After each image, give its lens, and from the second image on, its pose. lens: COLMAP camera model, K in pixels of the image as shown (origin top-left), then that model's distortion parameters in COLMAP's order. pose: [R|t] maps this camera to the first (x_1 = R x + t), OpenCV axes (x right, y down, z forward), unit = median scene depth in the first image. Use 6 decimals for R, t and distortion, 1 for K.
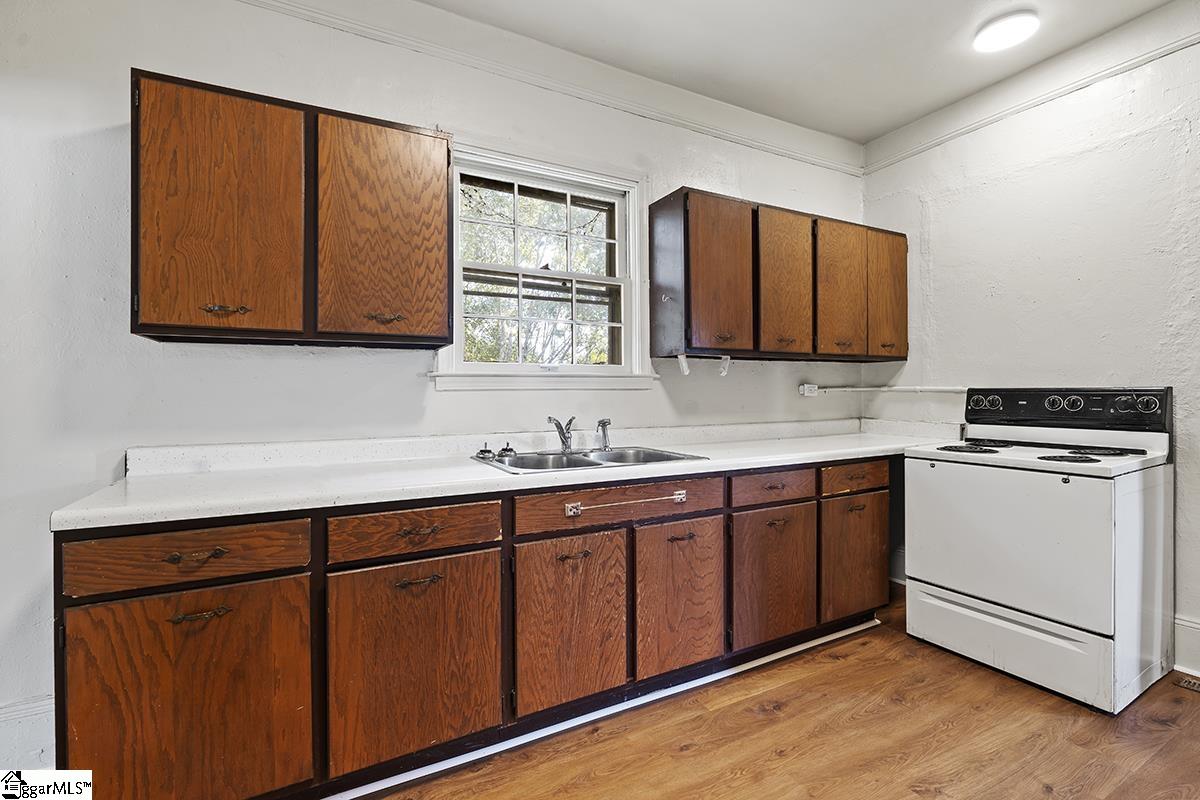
lens RADIAL K [[542.0, 0, 597.5], [0, 542.0, 398.2], [0, 0, 1]] dist [-0.008161, 0.001199]
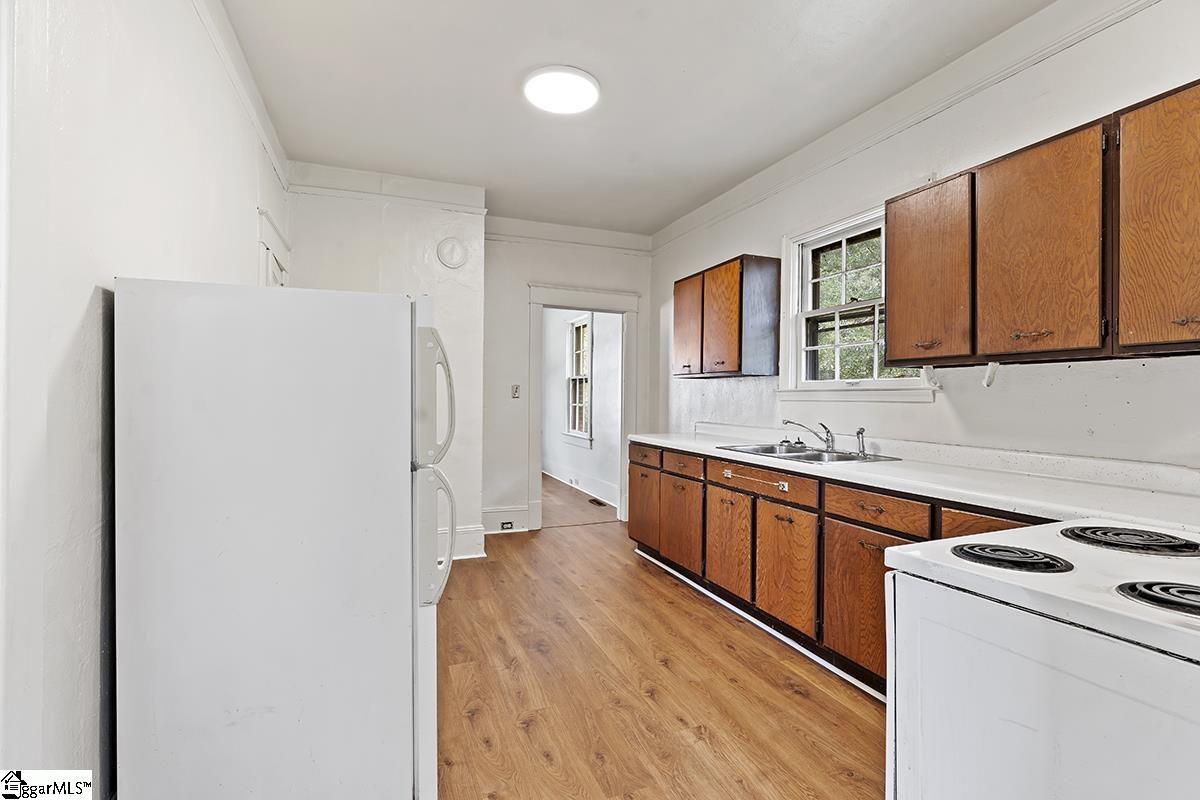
lens RADIAL K [[542.0, 0, 597.8], [0, 542.0, 396.1], [0, 0, 1]] dist [-0.008161, 0.001199]
pose [[-0.111426, 0.007331, -0.993746, 1.529409], [-0.013893, 0.999864, 0.008934, -0.037596], [0.993676, 0.014801, -0.111309, 0.735788]]
